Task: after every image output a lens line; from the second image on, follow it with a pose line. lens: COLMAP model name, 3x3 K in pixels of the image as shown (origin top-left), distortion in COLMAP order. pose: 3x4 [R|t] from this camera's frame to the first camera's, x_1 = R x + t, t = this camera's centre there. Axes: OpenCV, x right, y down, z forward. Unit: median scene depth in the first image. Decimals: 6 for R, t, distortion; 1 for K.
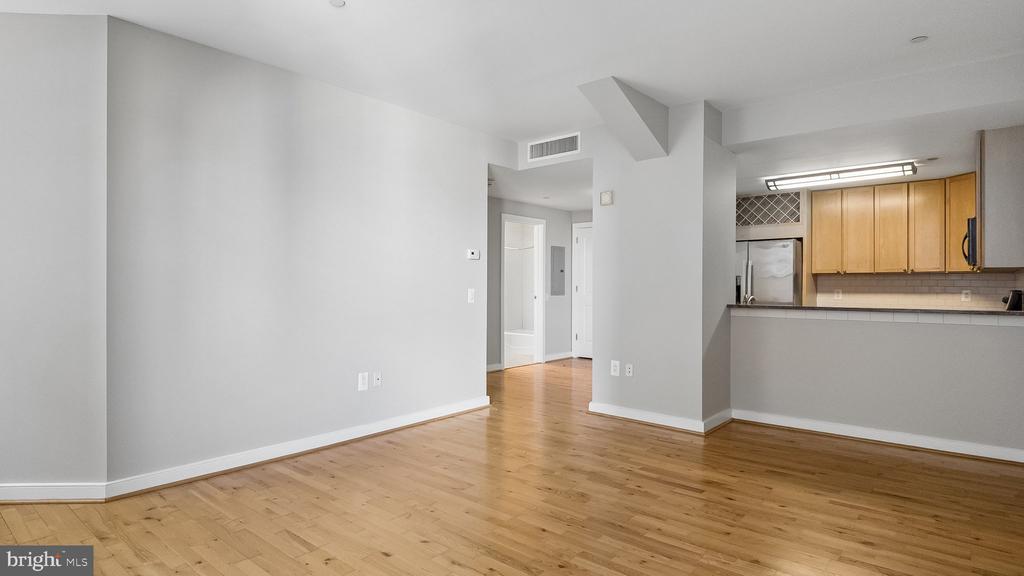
lens RADIAL K [[547.4, 0, 512.0], [0, 547.4, 288.0], [0, 0, 1]] dist [0.001323, -0.021014]
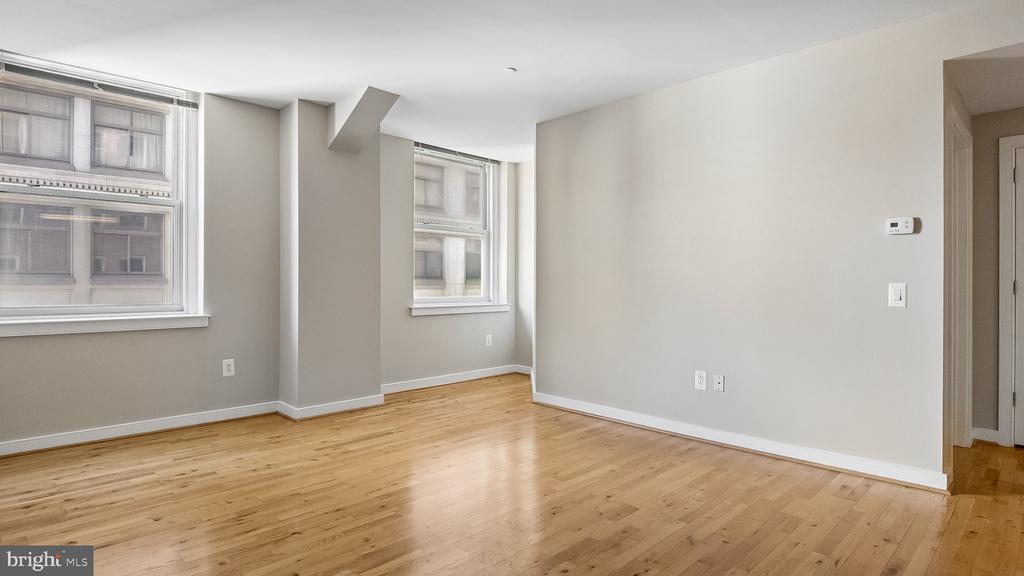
lens RADIAL K [[537.3, 0, 512.4], [0, 537.3, 287.2], [0, 0, 1]] dist [0.053851, -0.055113]
pose [[-0.089263, 0.003225, -0.996003, 0.562845], [-0.009578, 0.999946, 0.004096, 0.007271], [0.995962, 0.009905, -0.089227, 0.620514]]
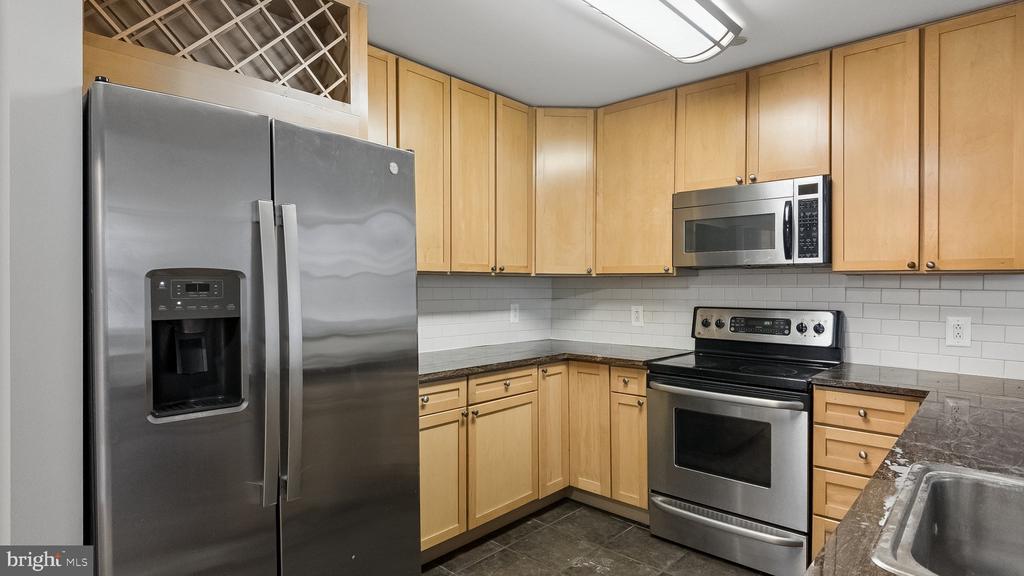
lens RADIAL K [[537.3, 0, 512.4], [0, 537.3, 287.2], [0, 0, 1]] dist [0.053851, -0.055113]
pose [[0.027571, -0.006092, 0.999601, 0.278428], [0.003556, 0.999976, 0.005996, -0.022212], [-0.999614, 0.003389, 0.027592, 1.165118]]
